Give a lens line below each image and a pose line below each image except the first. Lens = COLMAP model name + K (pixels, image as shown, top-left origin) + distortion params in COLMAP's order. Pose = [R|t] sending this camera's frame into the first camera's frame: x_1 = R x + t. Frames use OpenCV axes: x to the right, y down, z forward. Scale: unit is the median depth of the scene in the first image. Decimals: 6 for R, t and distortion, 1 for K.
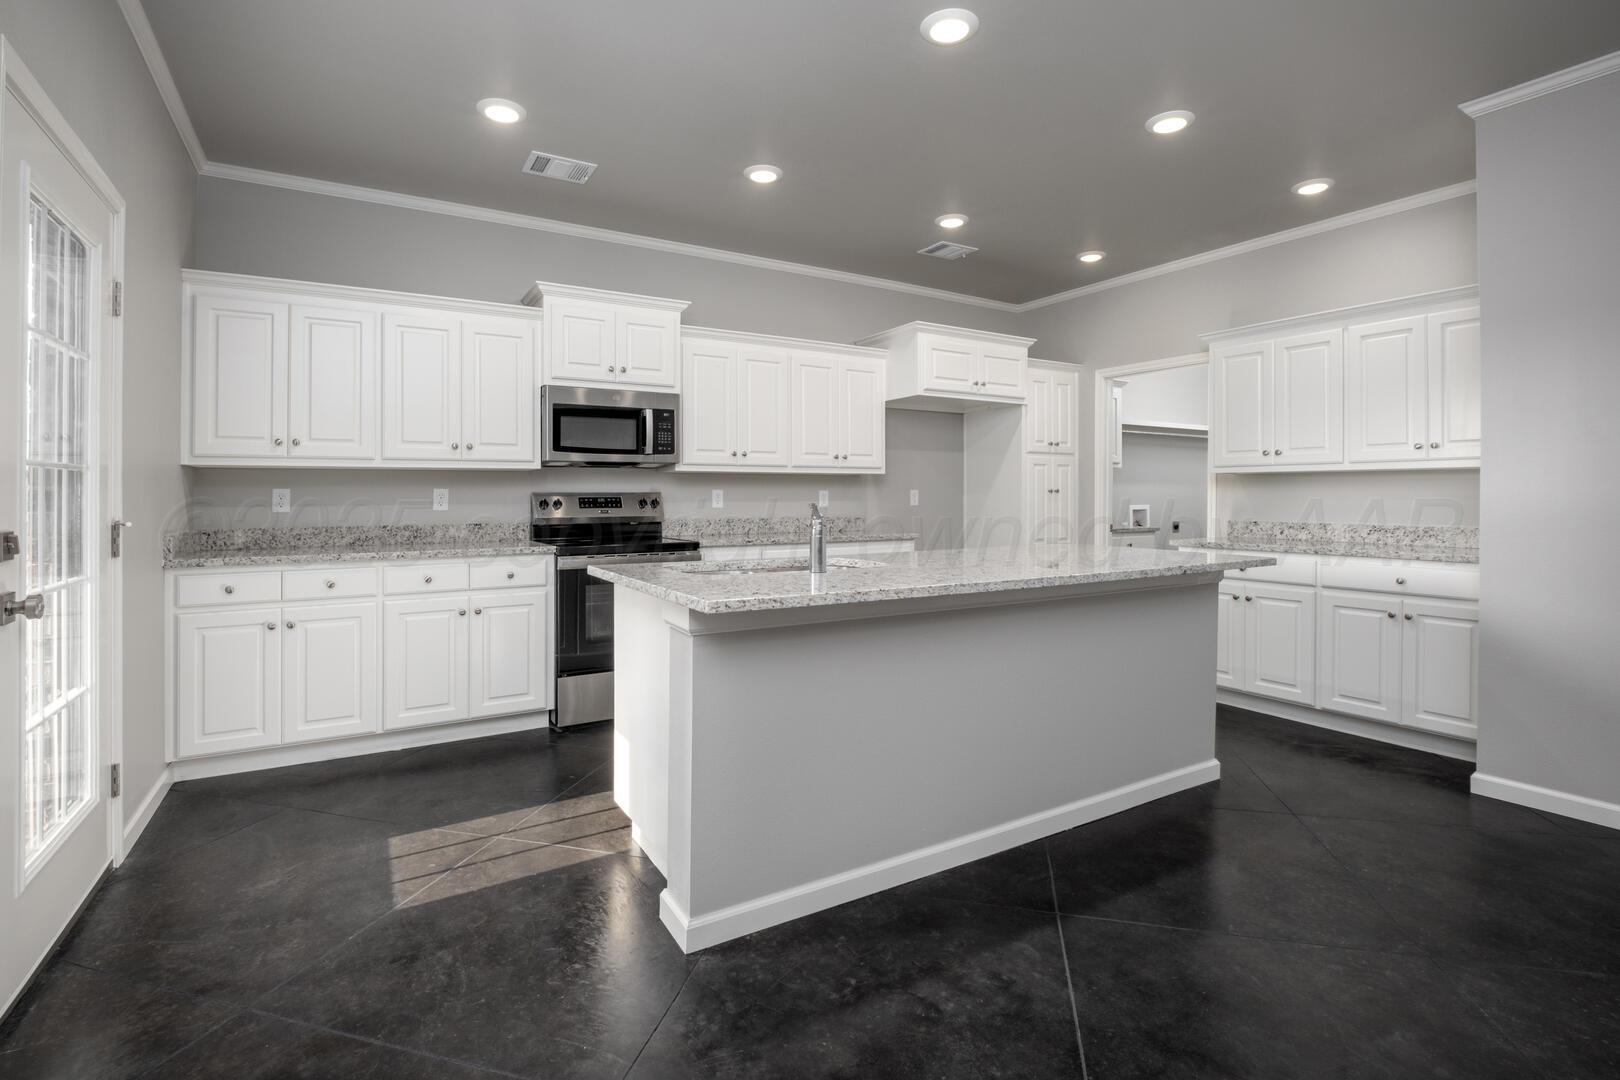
lens RADIAL K [[786.9, 0, 783.7], [0, 786.9, 496.9], [0, 0, 1]] dist [0.000298, -0.000039]
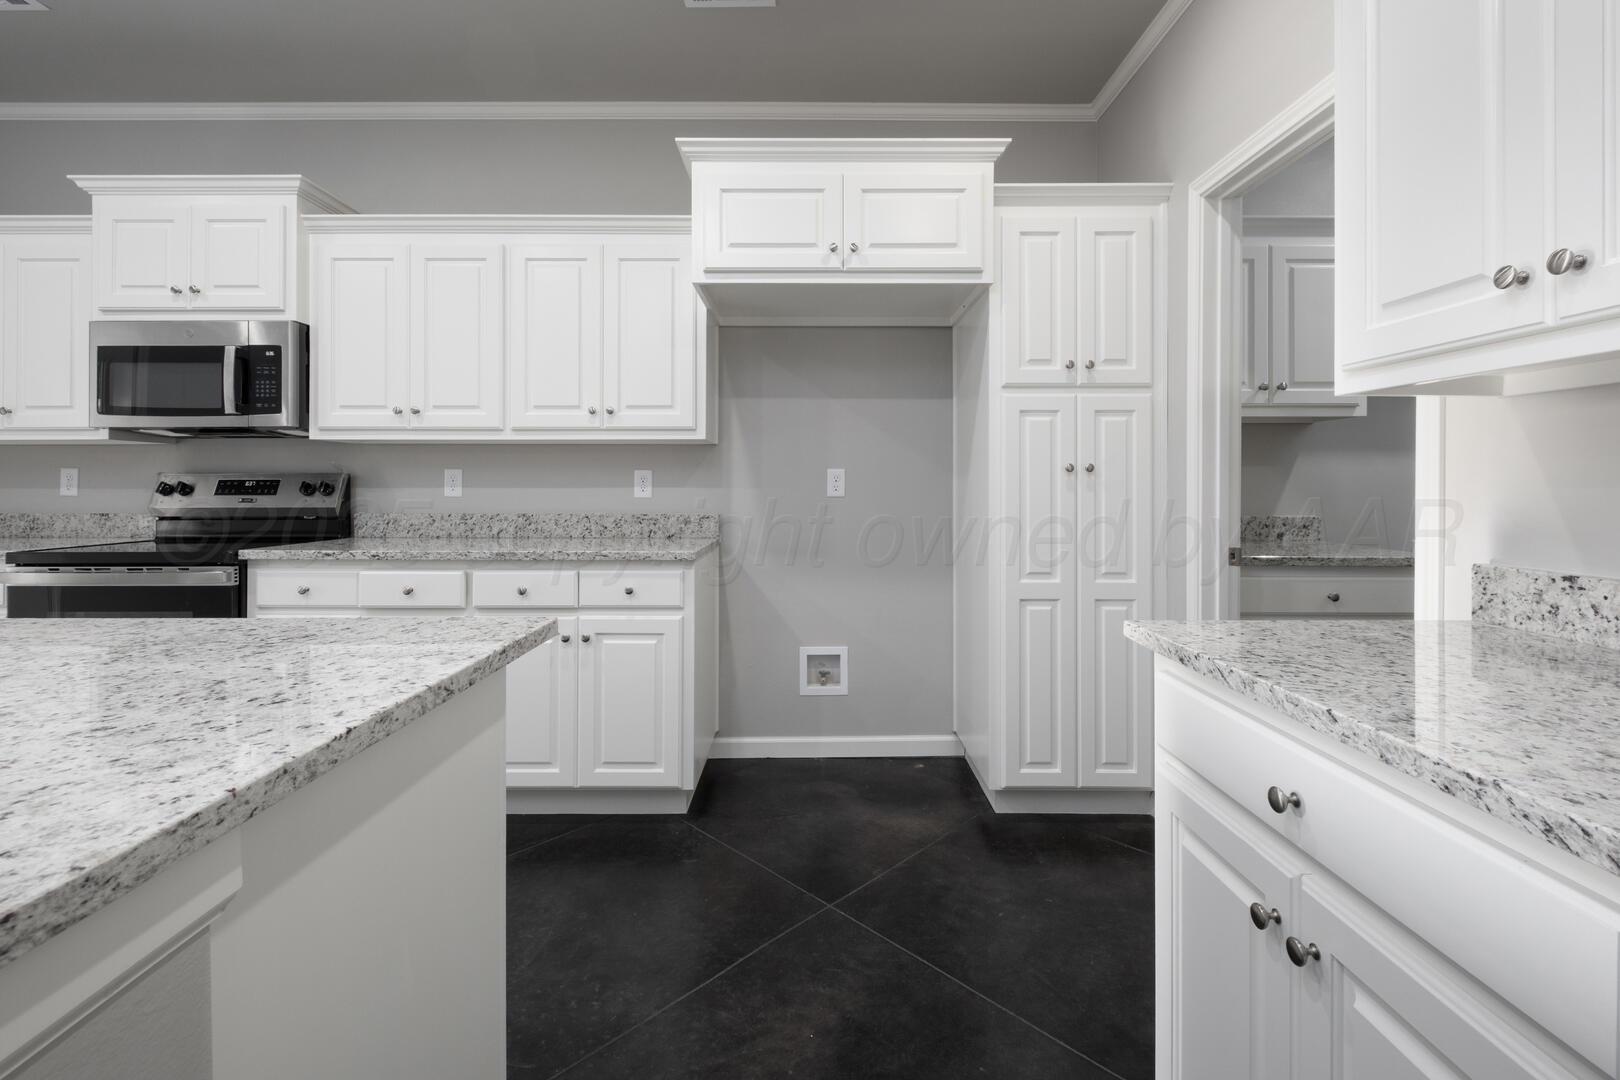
lens RADIAL K [[737.8, 0, 810.1], [0, 737.8, 480.4], [0, 0, 1]] dist [0.012814, -0.006192]
pose [[0.852115, 0.002868, -0.523346, 0.543699], [-0.003141, 0.999995, 0.000366, -0.000685], [0.523345, 0.001332, 0.852120, 0.693070]]
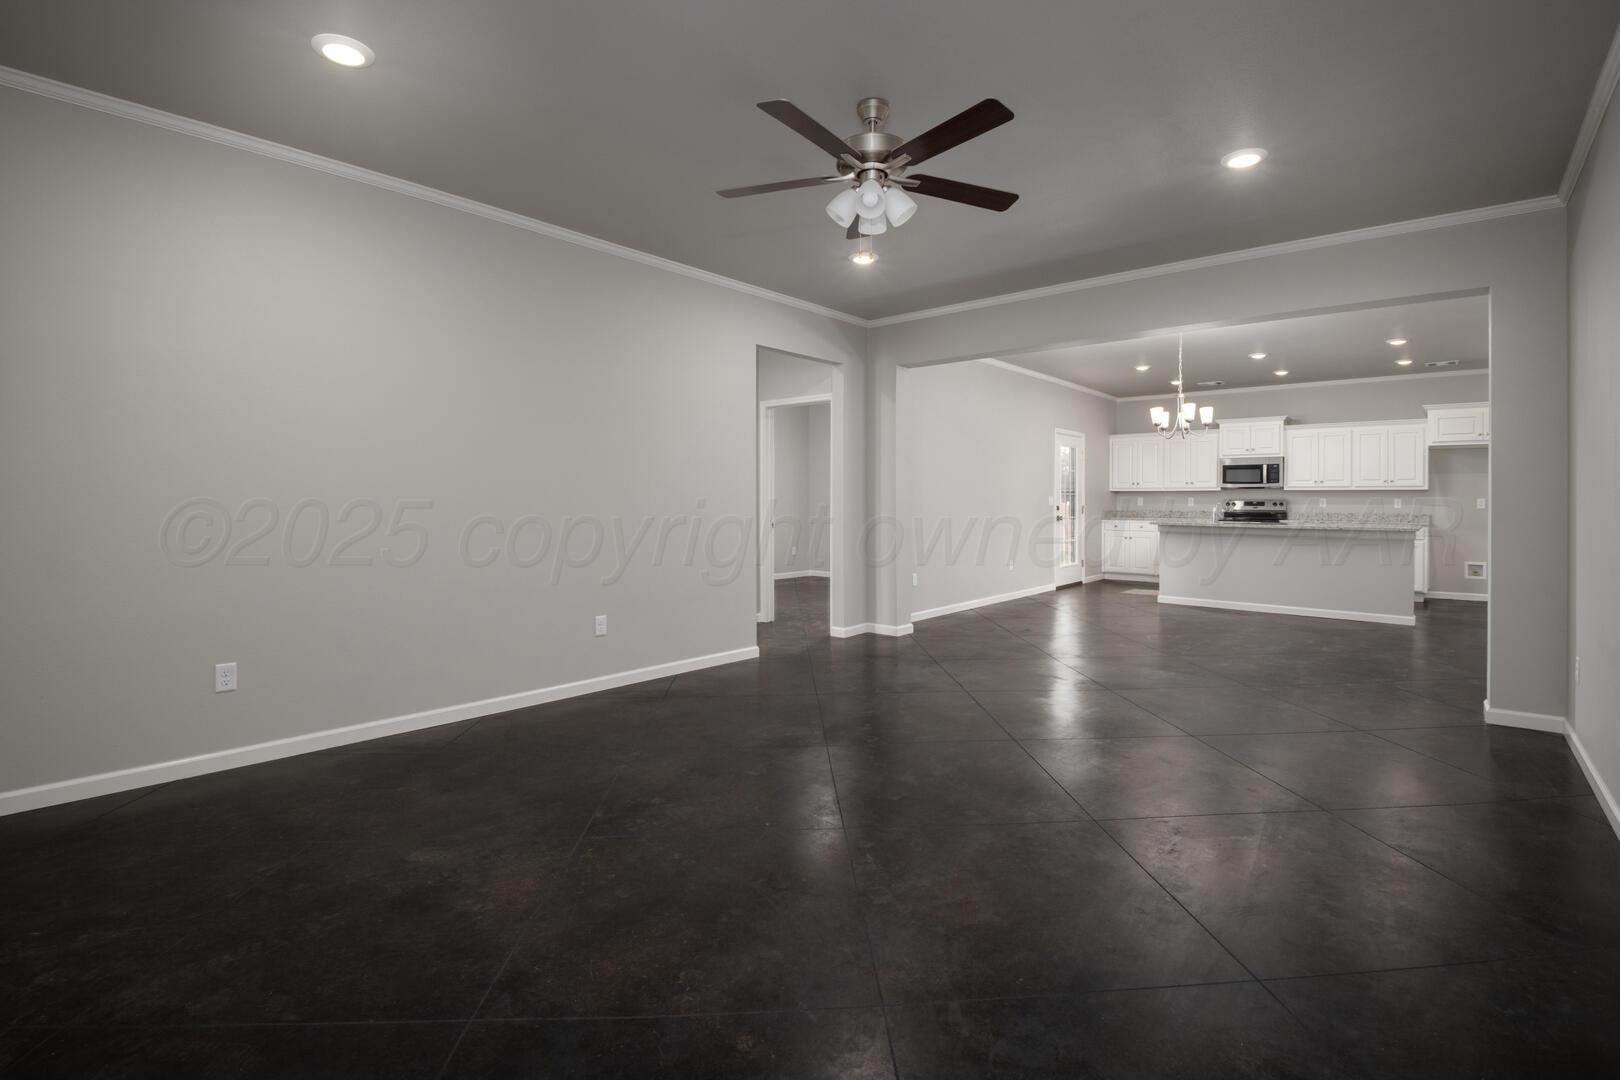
lens RADIAL K [[764.1, 0, 838.5], [0, 764.1, 497.4], [0, 0, 1]] dist [-0.010777, -0.000042]
pose [[0.339681, -0.000604, -0.940541, 1.493168], [-0.008470, 0.999957, -0.003701, 0.007588], [0.940503, 0.009224, 0.339661, -0.954457]]
